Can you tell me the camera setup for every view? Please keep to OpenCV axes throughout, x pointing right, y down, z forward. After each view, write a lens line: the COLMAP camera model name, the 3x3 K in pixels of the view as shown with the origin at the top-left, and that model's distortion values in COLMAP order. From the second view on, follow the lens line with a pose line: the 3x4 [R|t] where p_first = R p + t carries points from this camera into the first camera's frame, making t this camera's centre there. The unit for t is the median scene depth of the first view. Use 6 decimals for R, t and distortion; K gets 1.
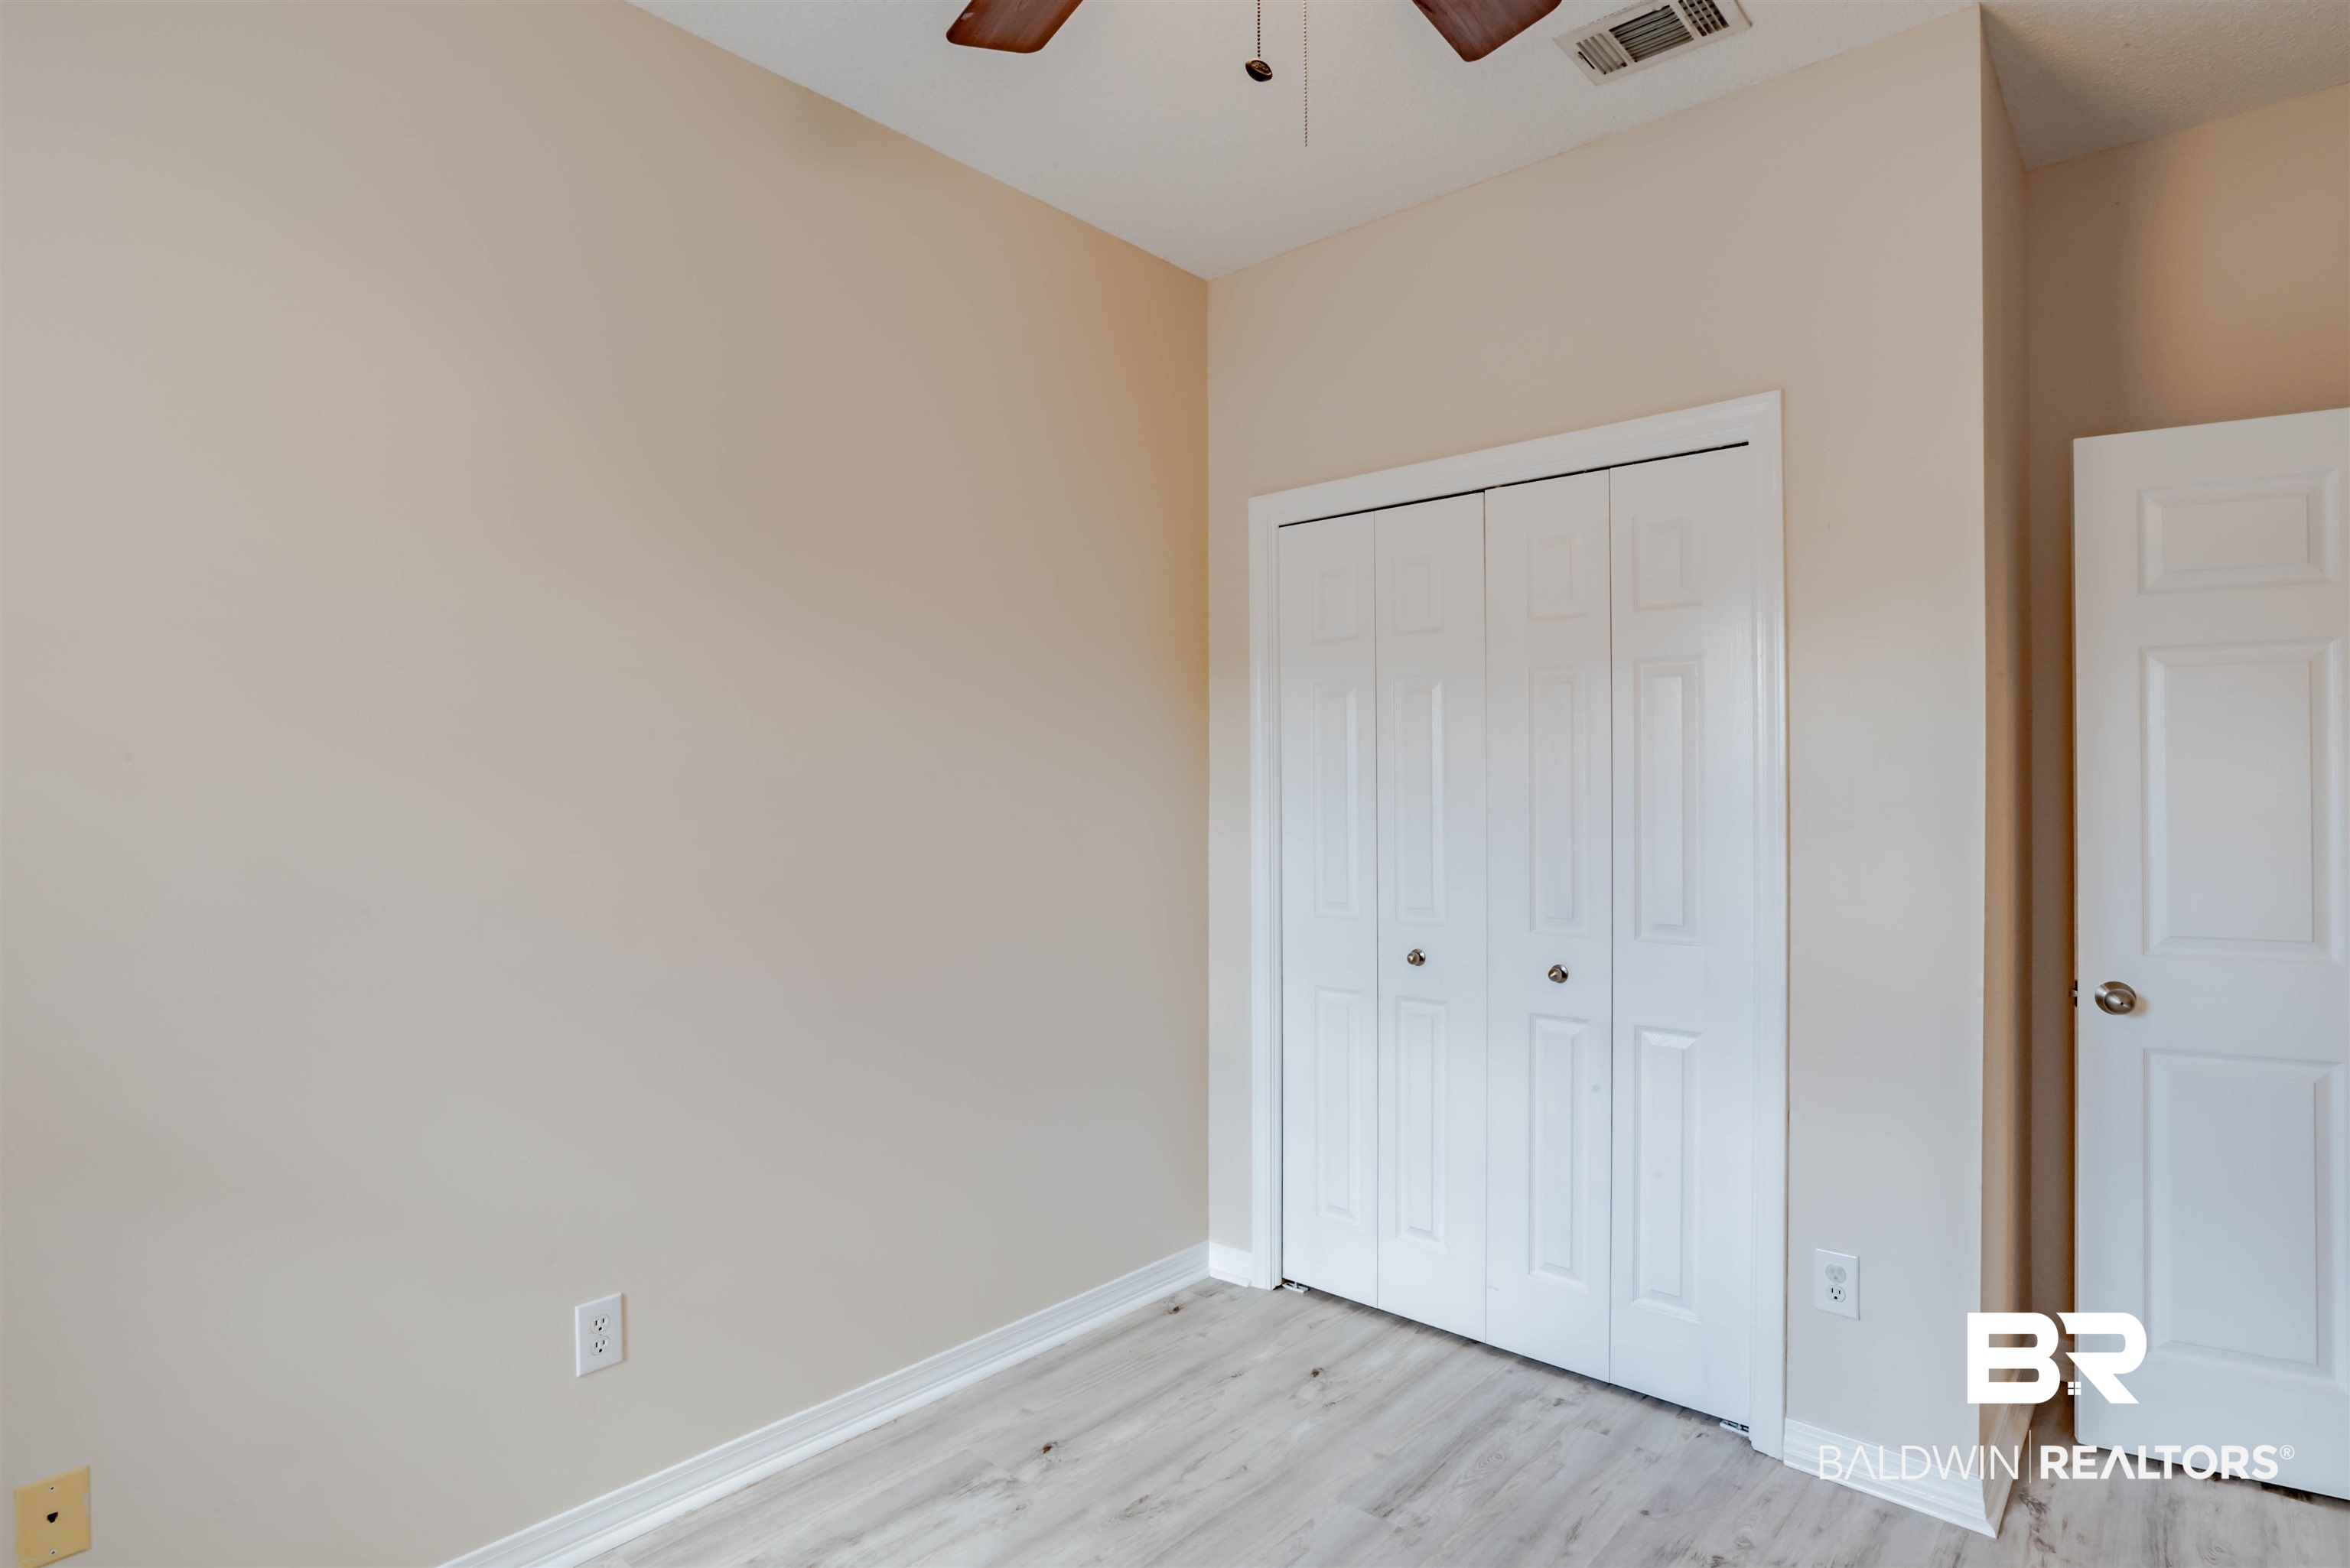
lens RADIAL K [[1210.8, 0, 1181.2], [0, 1210.8, 791.6], [0, 0, 1]] dist [-0.044257, 0.017012]
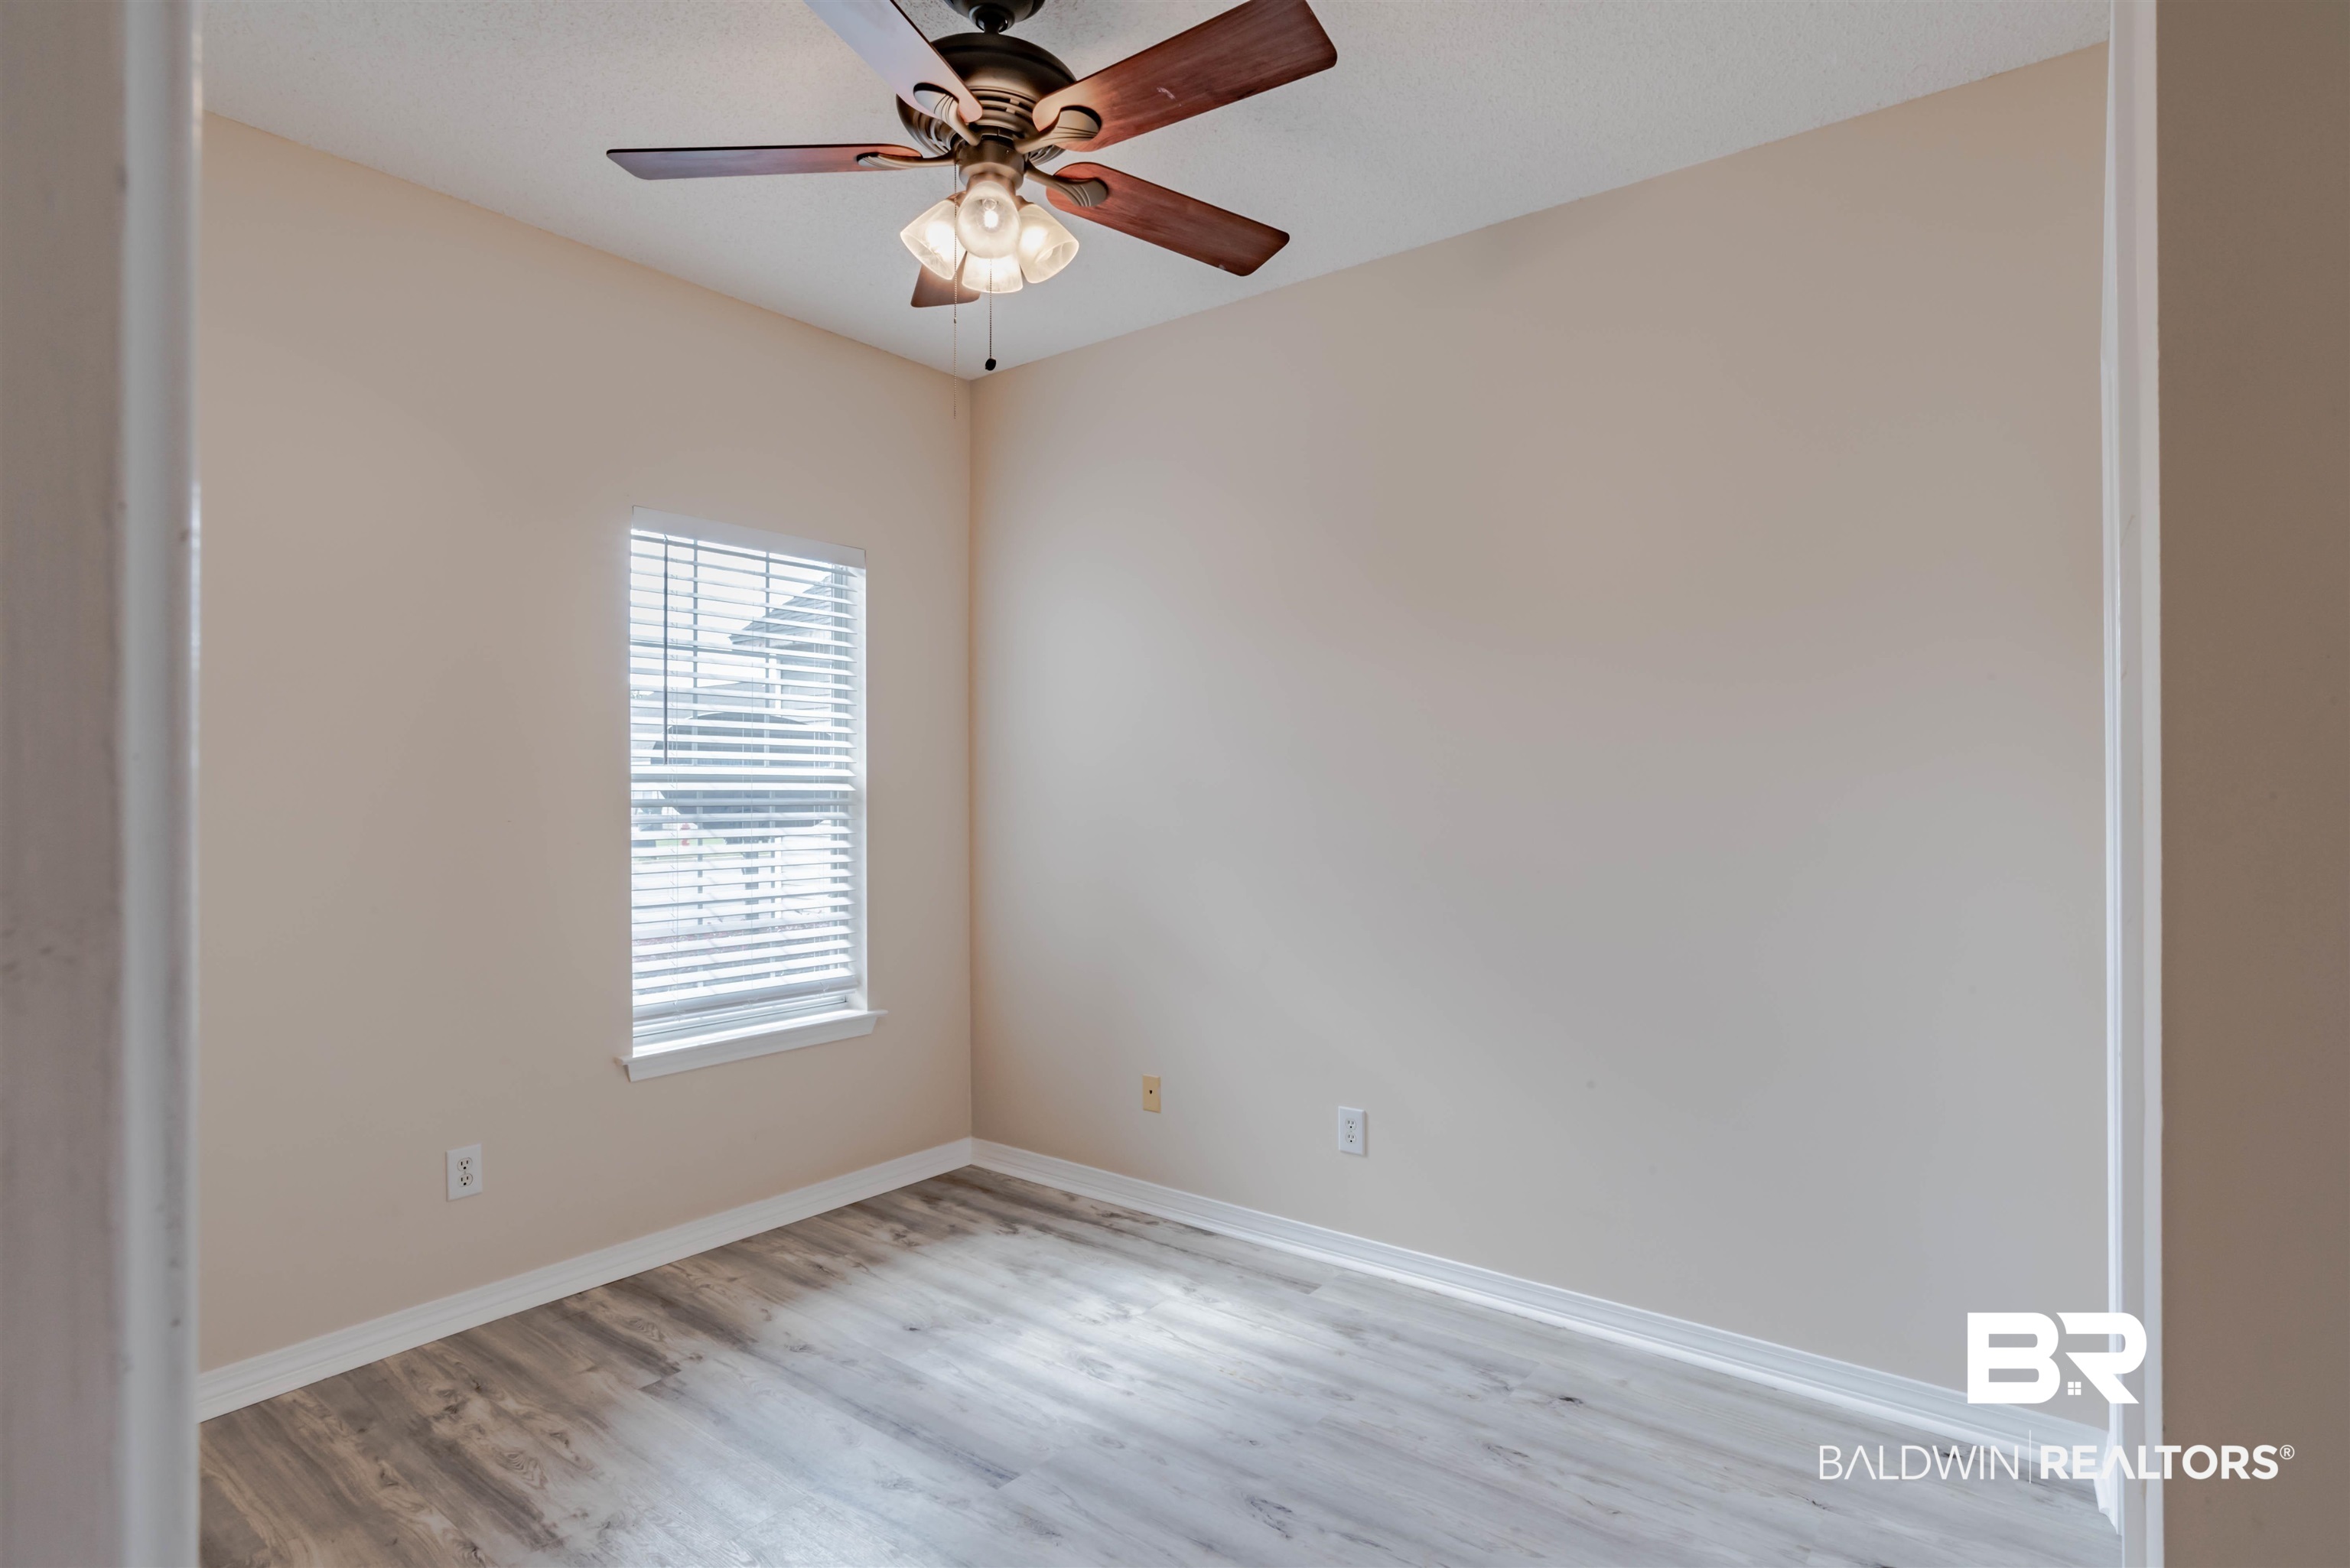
lens RADIAL K [[1210.8, 0, 1186.1], [0, 1210.8, 787.0], [0, 0, 1]] dist [-0.044257, 0.017012]
pose [[0.040600, -0.005809, -0.999159, 0.984182], [0.003965, 0.999976, -0.005652, 0.011406], [0.999168, -0.003732, 0.040622, 0.652295]]
